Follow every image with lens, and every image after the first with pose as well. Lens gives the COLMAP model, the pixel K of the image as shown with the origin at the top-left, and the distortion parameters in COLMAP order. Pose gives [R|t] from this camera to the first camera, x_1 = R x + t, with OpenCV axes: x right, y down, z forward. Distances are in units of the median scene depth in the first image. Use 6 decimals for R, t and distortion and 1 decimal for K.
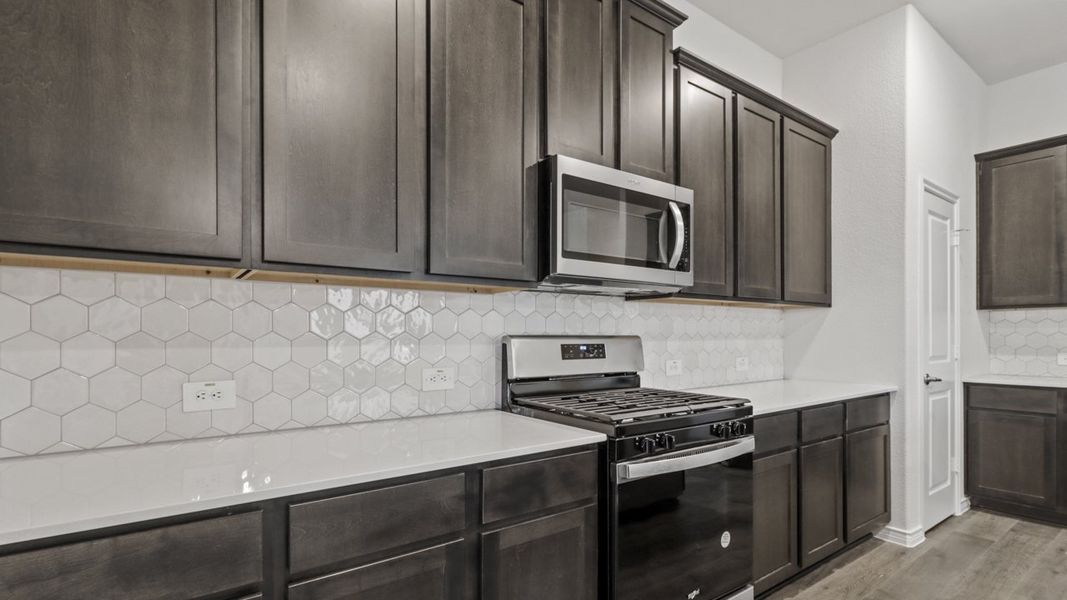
lens RADIAL K [[496.5, 0, 524.6], [0, 496.5, 336.7], [0, 0, 1]] dist [0.004540, -0.002116]
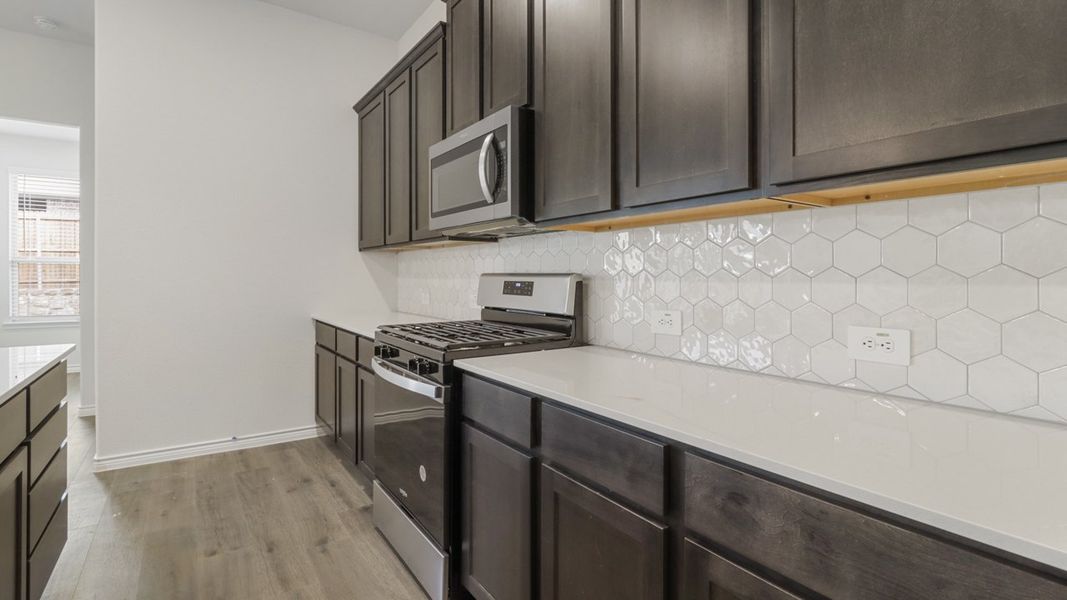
lens RADIAL K [[496.5, 0, 509.3], [0, 496.5, 276.7], [0, 0, 1]] dist [0.004540, -0.002116]
pose [[-0.046631, 0.013787, -0.998817, 1.253972], [0.009824, 0.999863, 0.013343, -0.010042], [0.998864, -0.009190, -0.046760, 1.089037]]
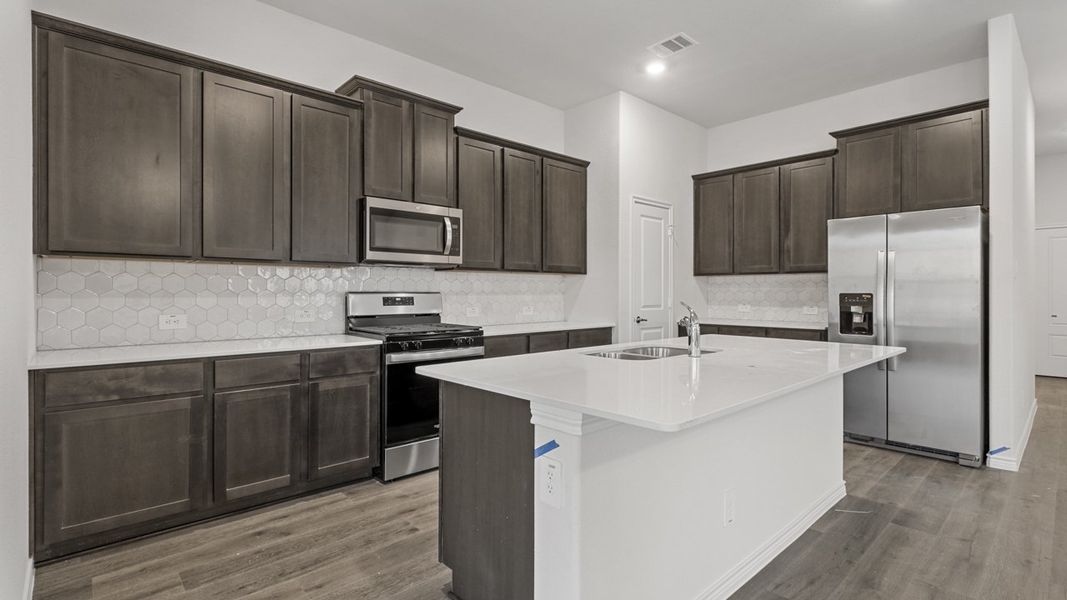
lens RADIAL K [[496.5, 0, 529.8], [0, 496.5, 293.3], [0, 0, 1]] dist [0.004540, -0.002116]
pose [[0.993422, 0.002781, 0.114475, 0.395056], [-0.002809, 0.999996, 0.000082, 0.000852], [-0.114474, -0.000403, 0.993426, -0.809727]]
